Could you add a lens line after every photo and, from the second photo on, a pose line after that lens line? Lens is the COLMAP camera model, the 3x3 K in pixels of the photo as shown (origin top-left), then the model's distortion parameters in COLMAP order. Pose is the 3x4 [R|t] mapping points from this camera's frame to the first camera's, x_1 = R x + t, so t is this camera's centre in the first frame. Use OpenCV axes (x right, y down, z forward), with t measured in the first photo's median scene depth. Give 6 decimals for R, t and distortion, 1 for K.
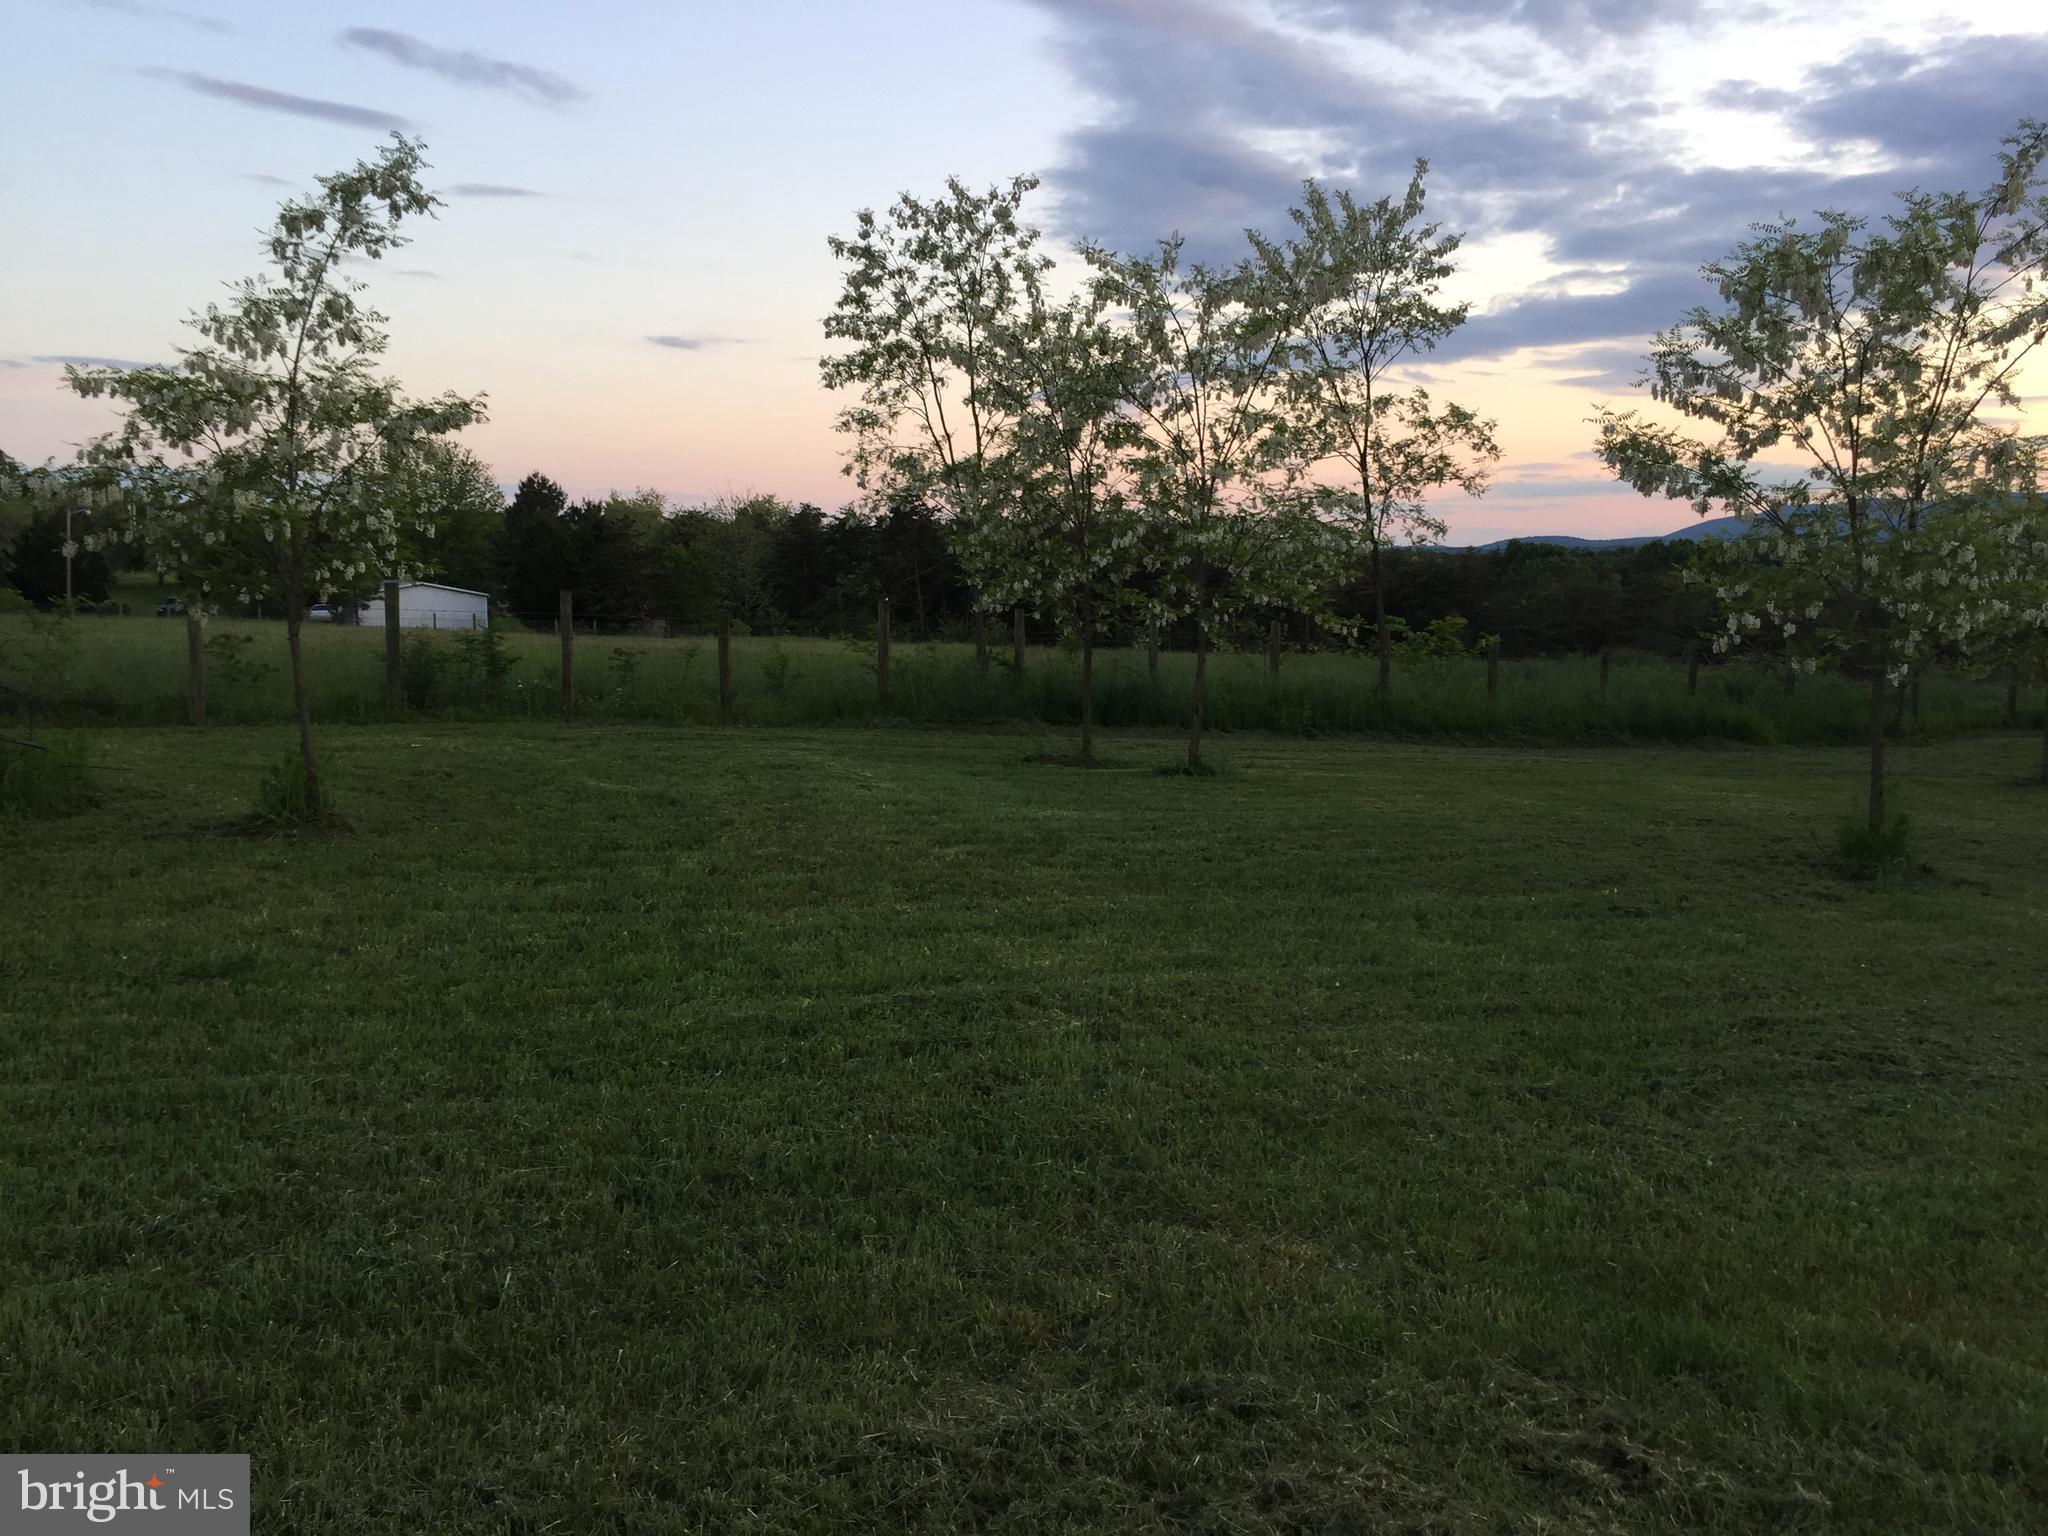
lens RADIAL K [[1734.6, 0, 1022.2], [0, 1734.6, 732.5], [0, 0, 1]] dist [0.080143, -0.097818]
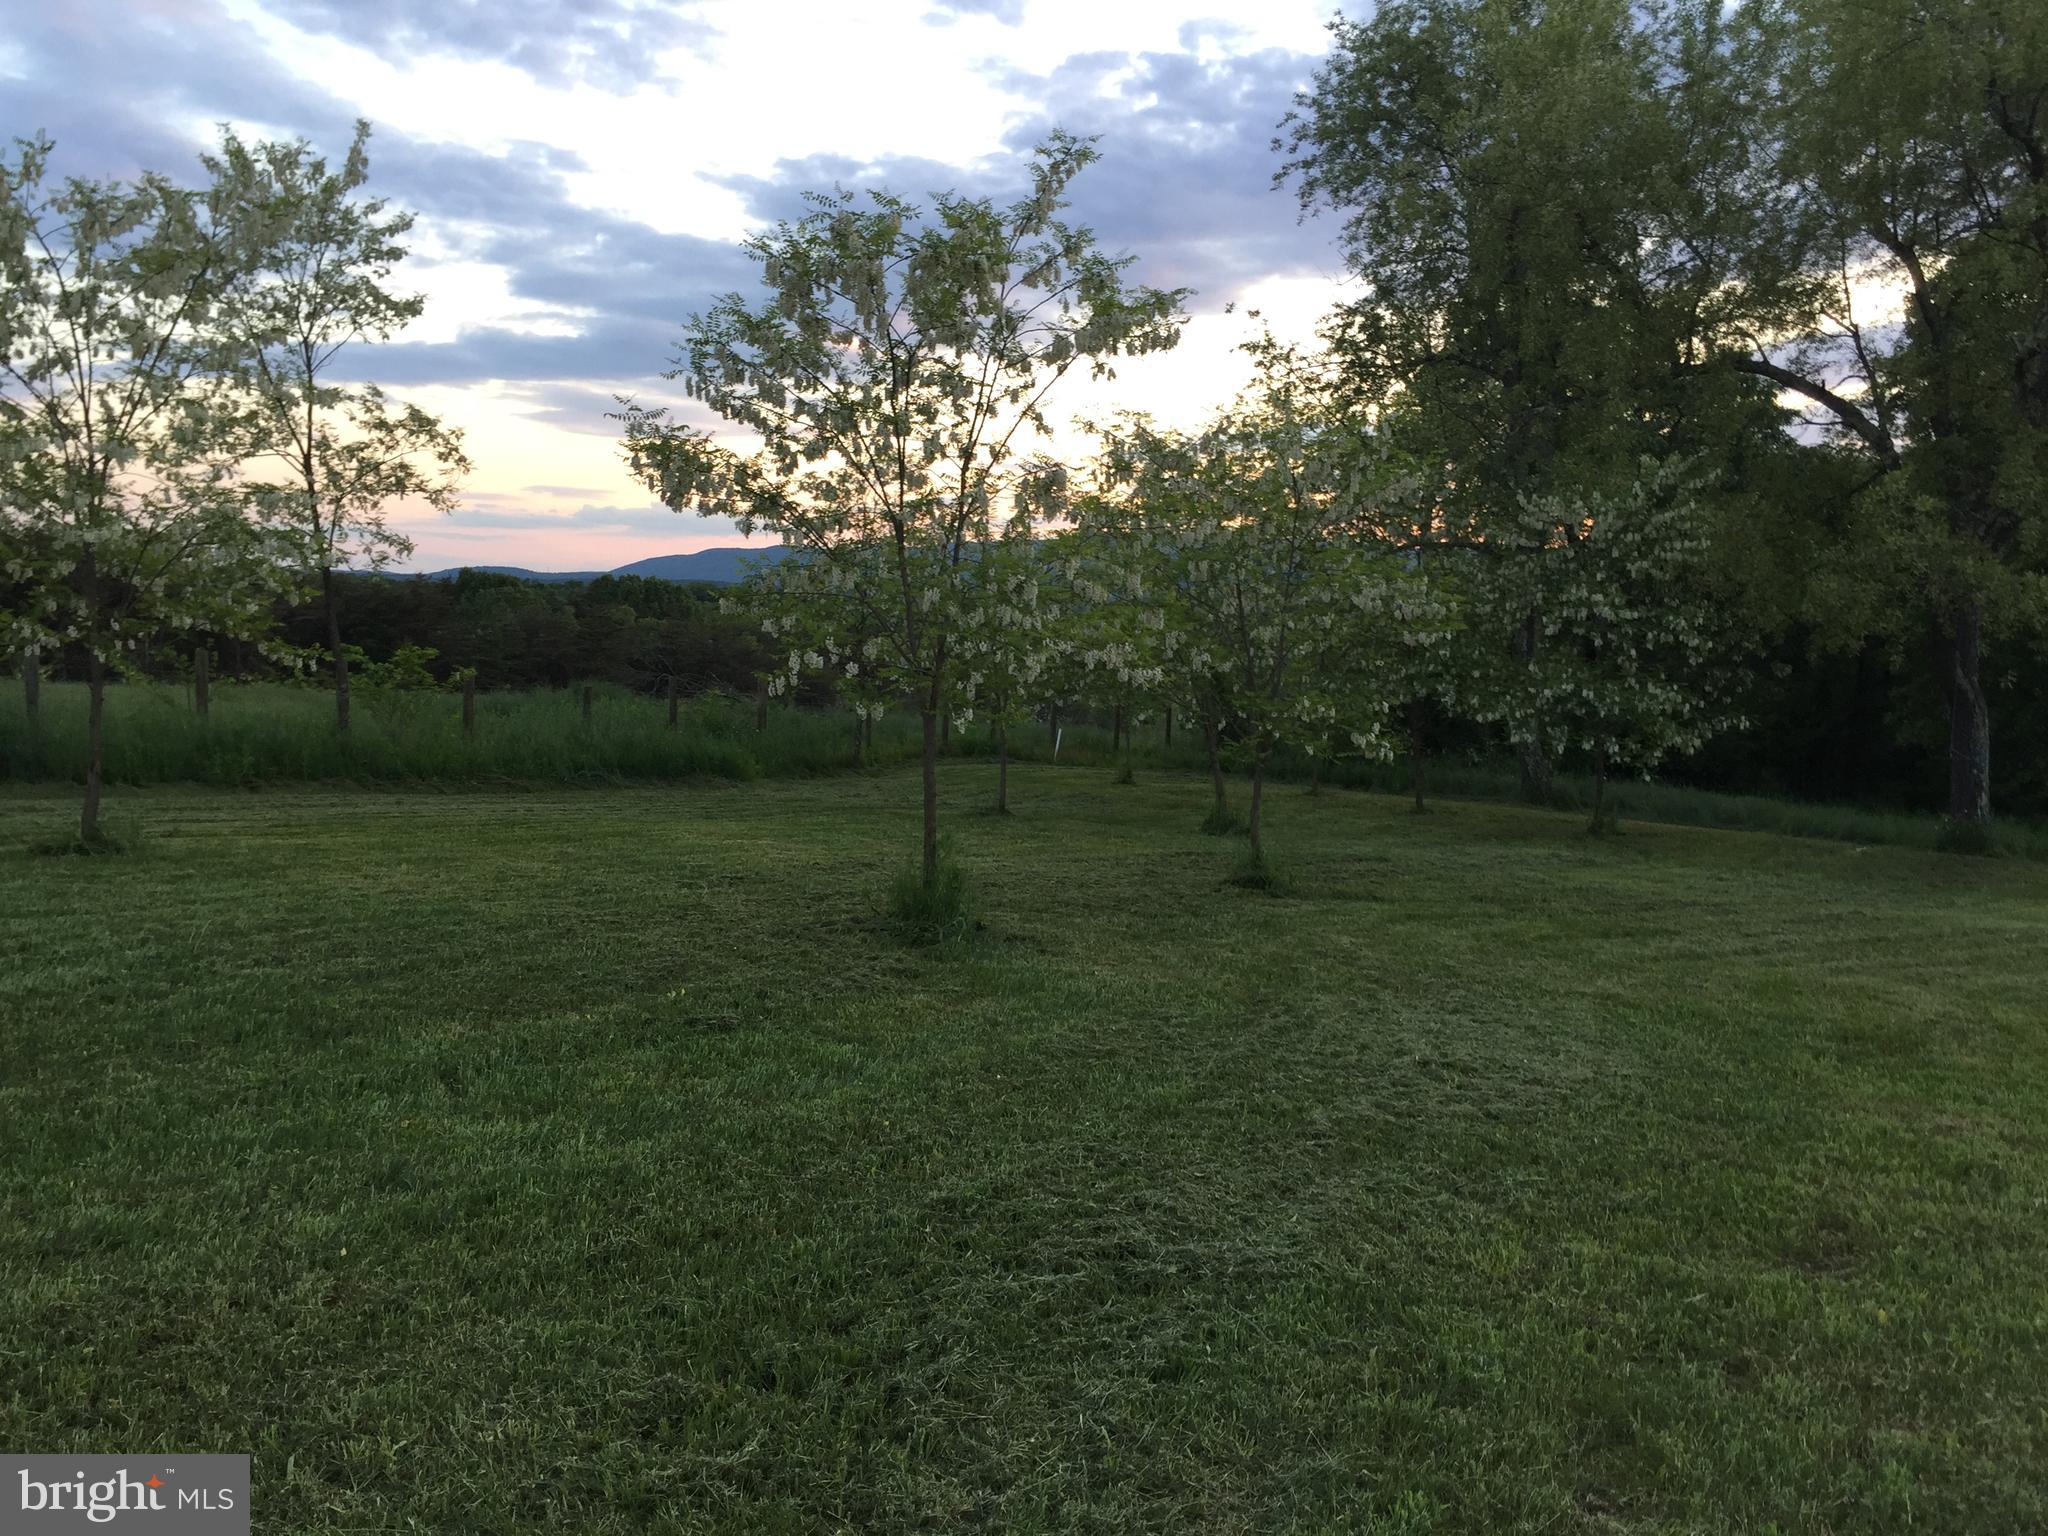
lens RADIAL K [[1732.9, 0, 1029.3], [0, 1732.9, 774.3], [0, 0, 1]] dist [0.076320, -0.104324]
pose [[0.833101, -0.028203, 0.552401, 0.018360], [0.024532, 0.999600, 0.014036, -0.010096], [-0.552577, 0.001858, 0.833460, 0.140307]]
